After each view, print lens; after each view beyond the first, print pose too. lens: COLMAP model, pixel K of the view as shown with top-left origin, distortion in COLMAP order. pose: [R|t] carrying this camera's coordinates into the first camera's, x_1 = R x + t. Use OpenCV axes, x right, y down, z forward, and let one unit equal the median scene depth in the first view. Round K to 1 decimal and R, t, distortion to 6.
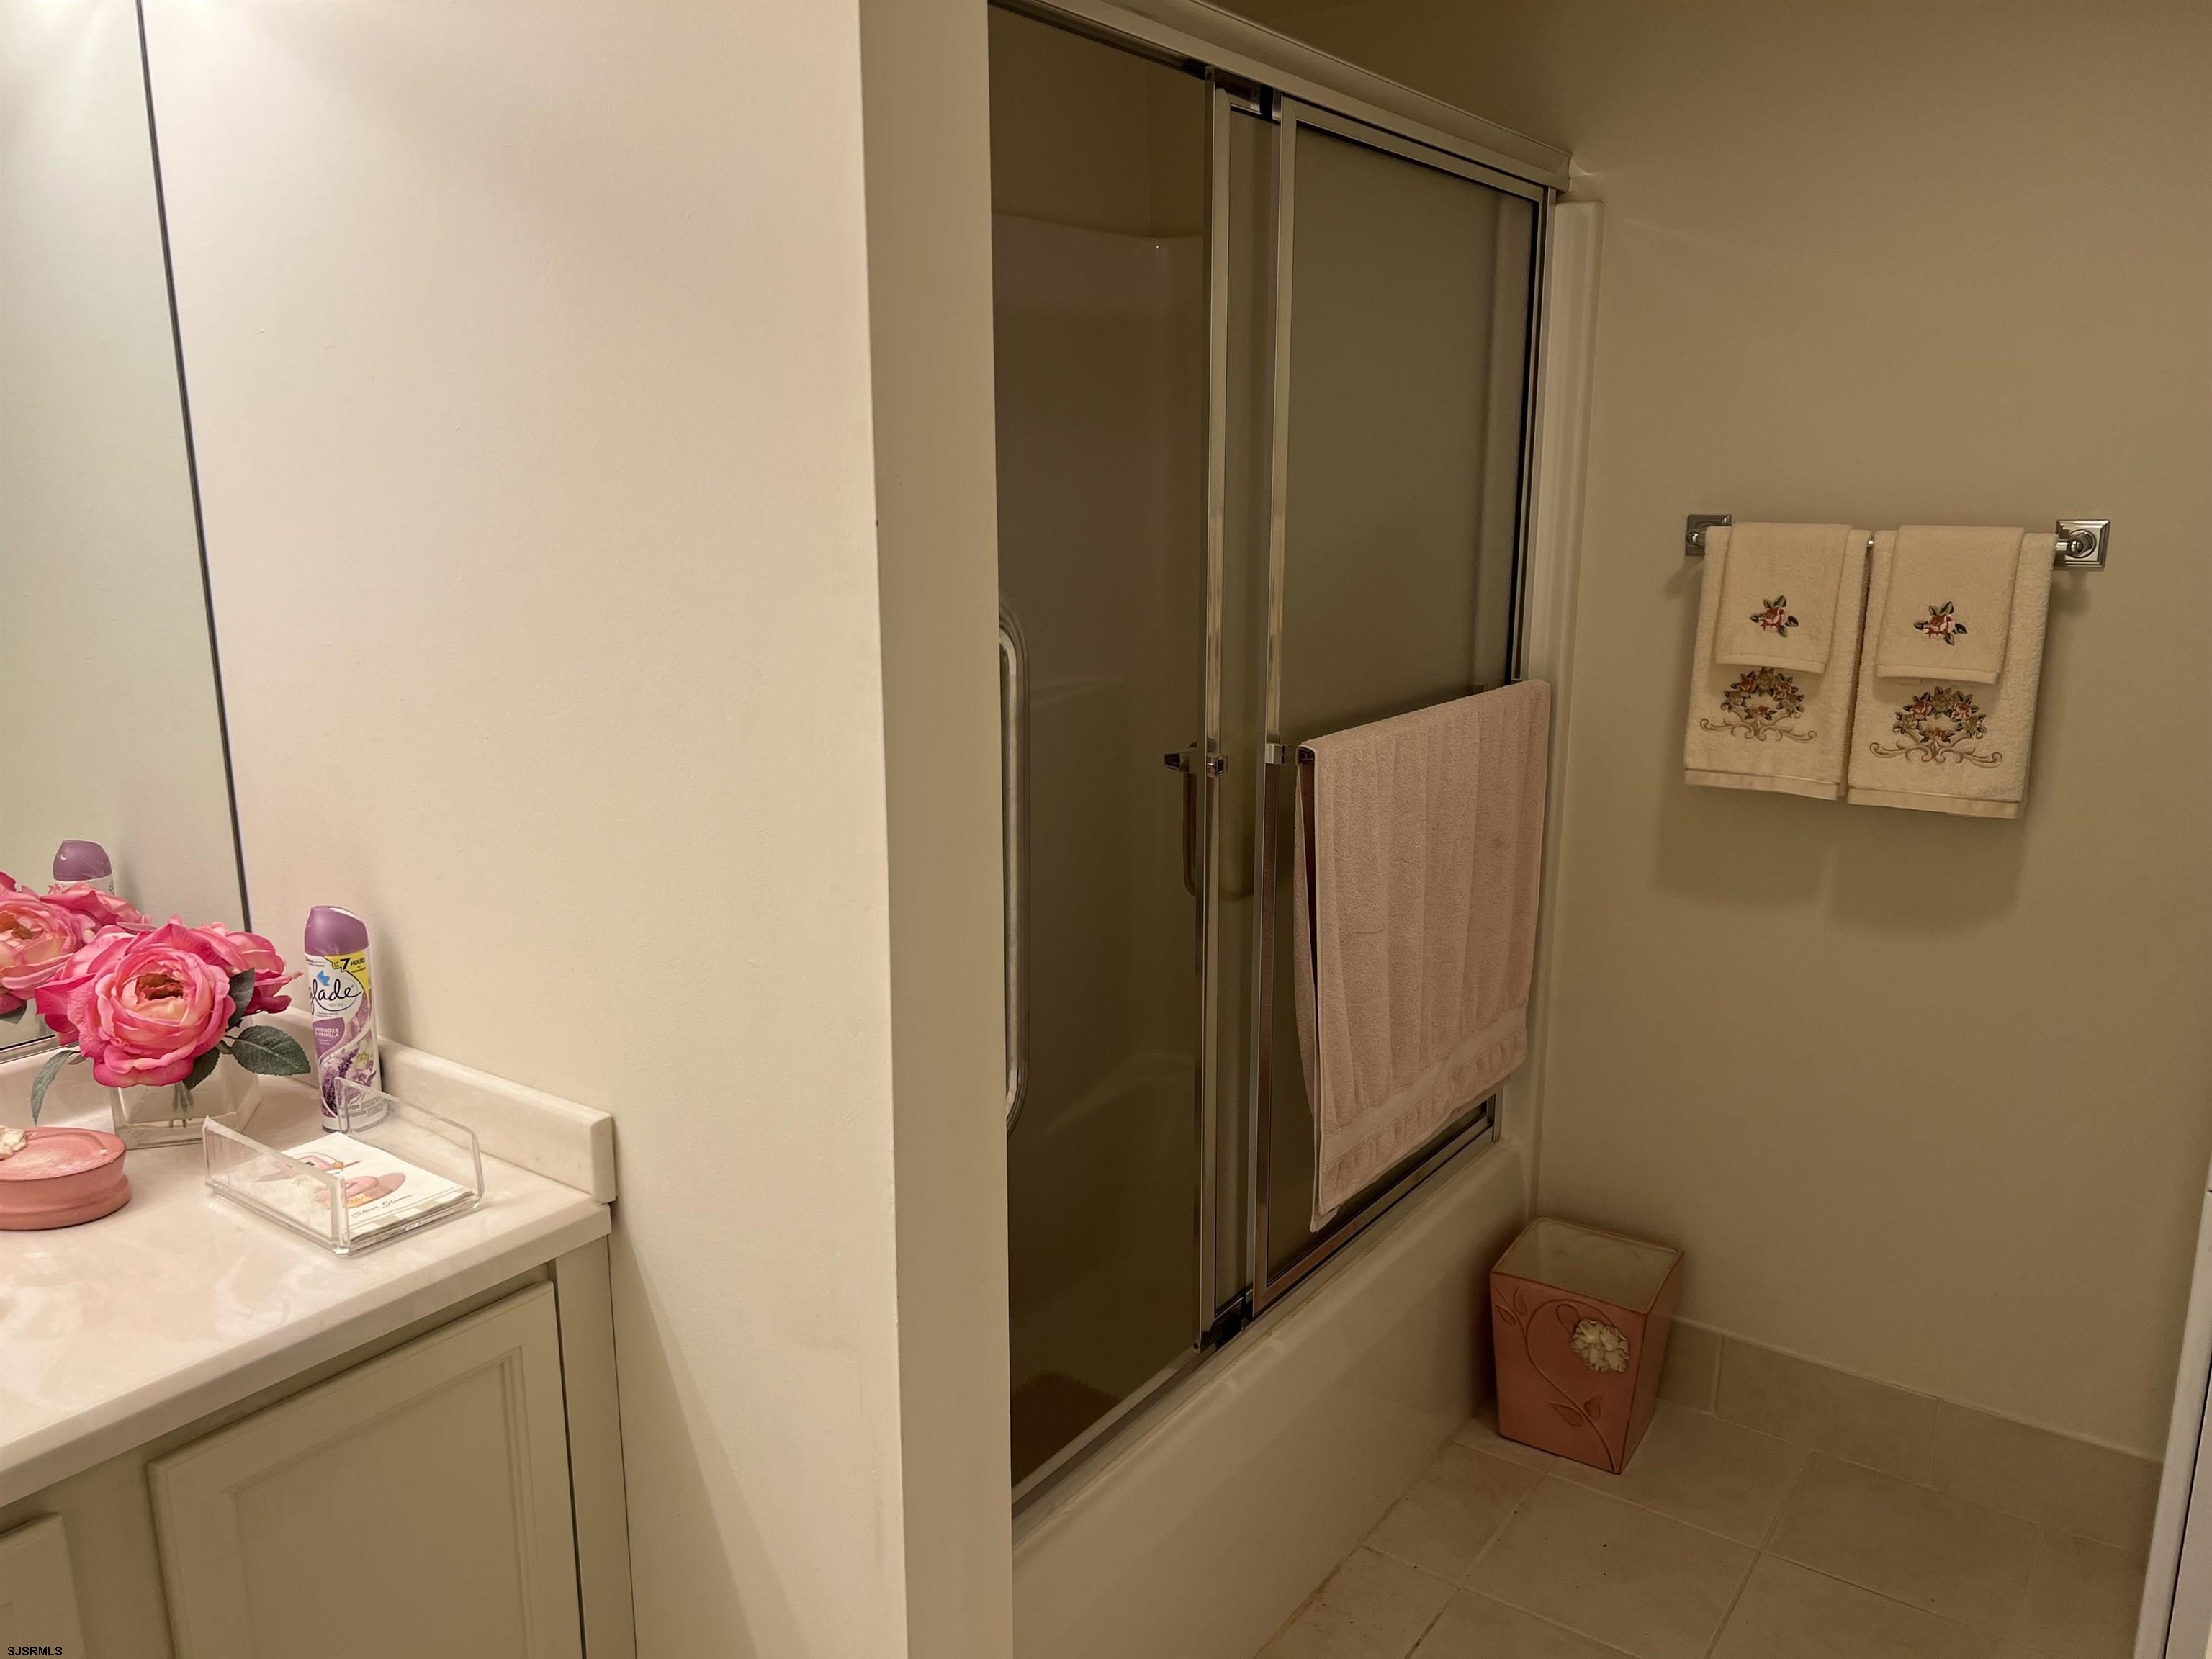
lens RADIAL K [[1670.9, 0, 1105.5], [0, 1670.9, 832.5], [0, 0, 1]] dist [-0.000192, -0.000118]
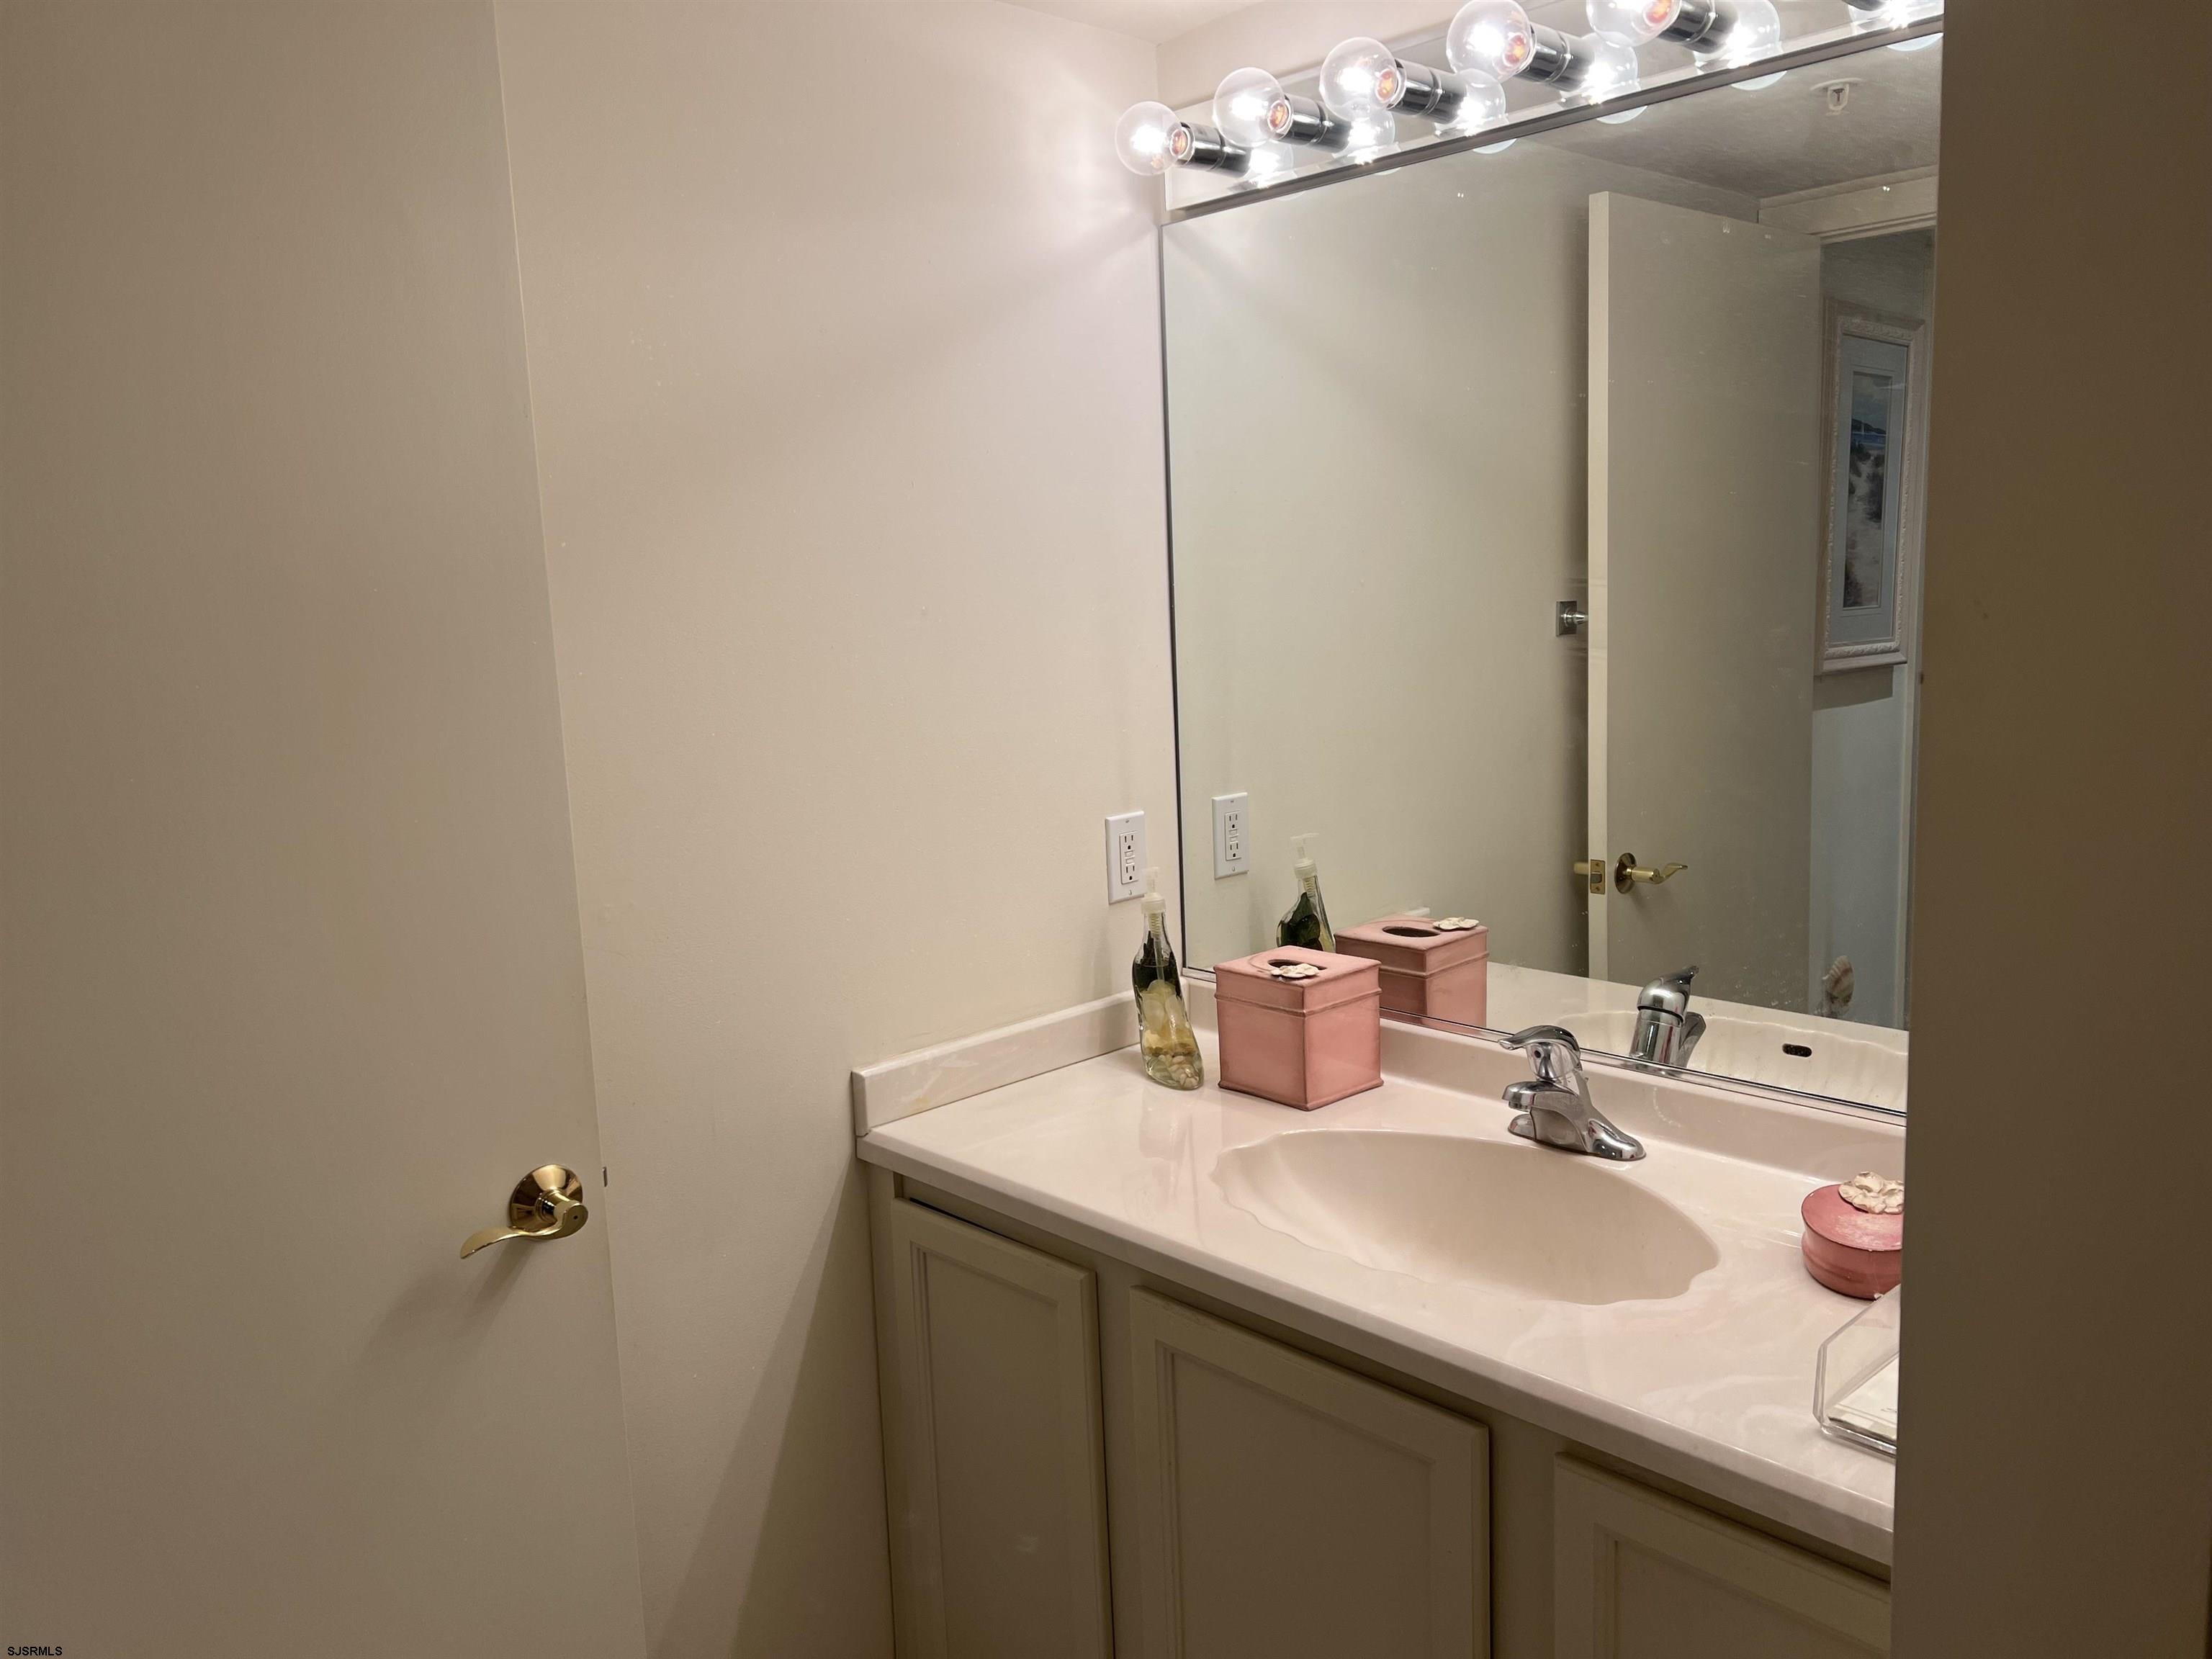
lens RADIAL K [[1670.9, 0, 1105.8], [0, 1670.9, 830.4], [0, 0, 1]] dist [-0.000192, -0.000118]
pose [[-0.200745, 0.150325, -0.968041, 0.471478], [-0.182527, 0.965114, 0.187722, -0.165590], [0.962489, 0.214378, -0.166303, 0.755363]]
